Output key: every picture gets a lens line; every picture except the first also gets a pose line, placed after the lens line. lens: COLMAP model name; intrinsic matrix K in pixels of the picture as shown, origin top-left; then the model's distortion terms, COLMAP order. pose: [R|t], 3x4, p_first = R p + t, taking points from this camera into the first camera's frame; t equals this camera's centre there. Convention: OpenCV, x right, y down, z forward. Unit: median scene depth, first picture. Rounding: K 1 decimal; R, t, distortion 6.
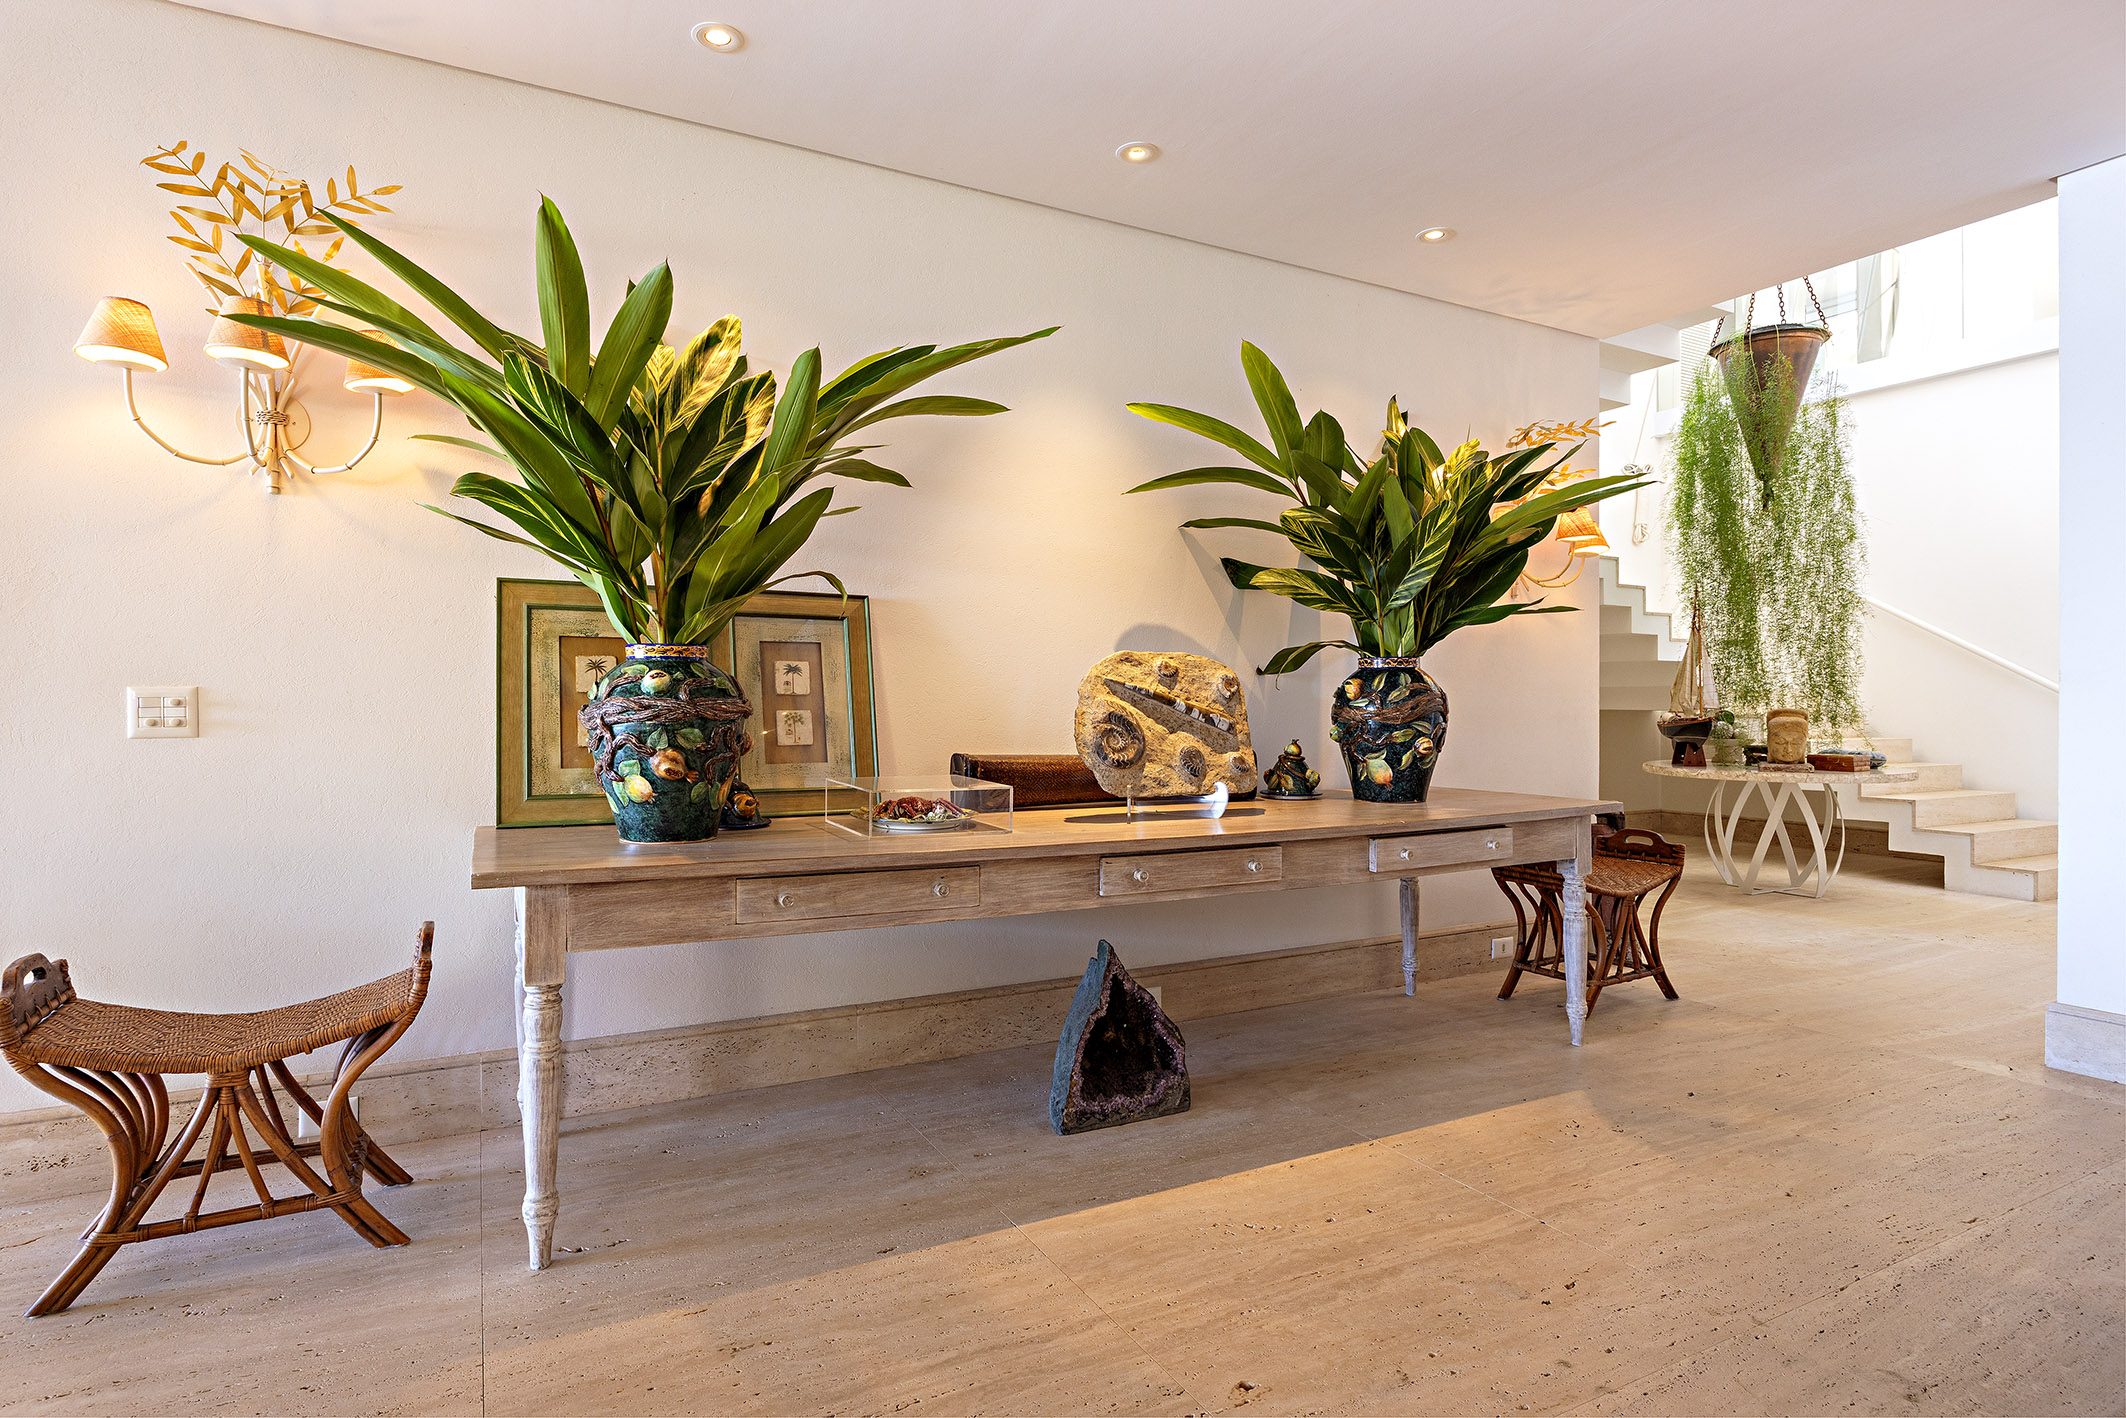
lens RADIAL K [[1065.6, 0, 1058.9], [0, 1065.6, 719.4], [0, 0, 1]] dist [-0.007279, -0.001235]
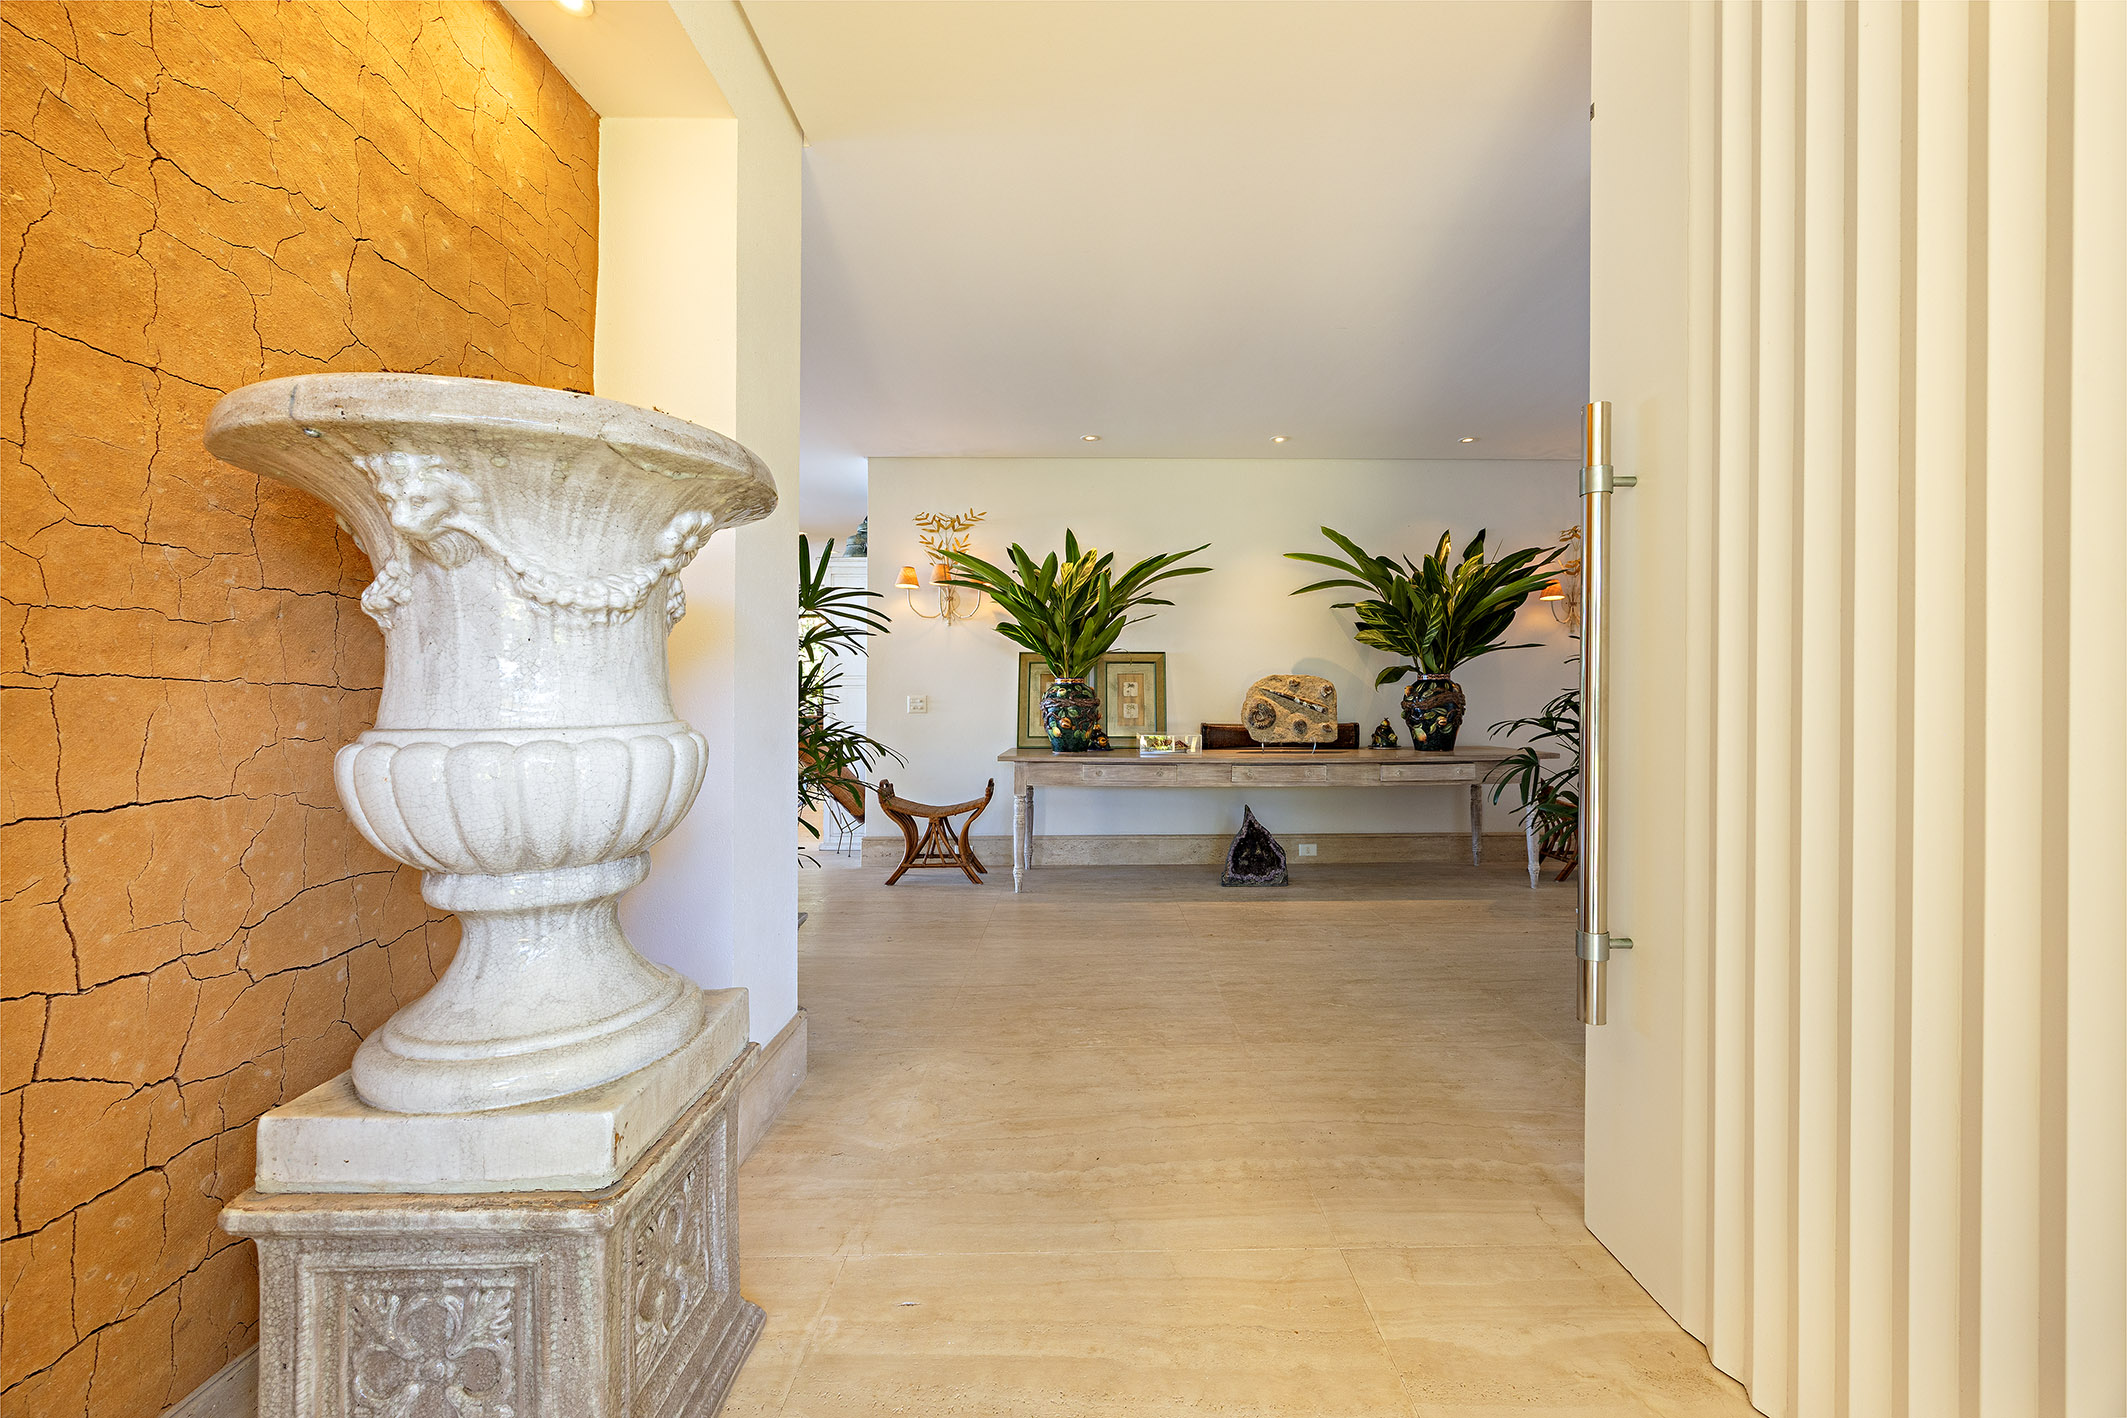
lens RADIAL K [[844.9, 0, 1074.8], [0, 844.9, 706.4], [0, 0, 1]] dist [0.002534, -0.000256]
pose [[0.874239, -0.003409, -0.485483, 0.595469], [-0.001880, 0.999944, -0.010406, 0.019209], [0.485492, 0.010010, 0.874184, -0.739567]]
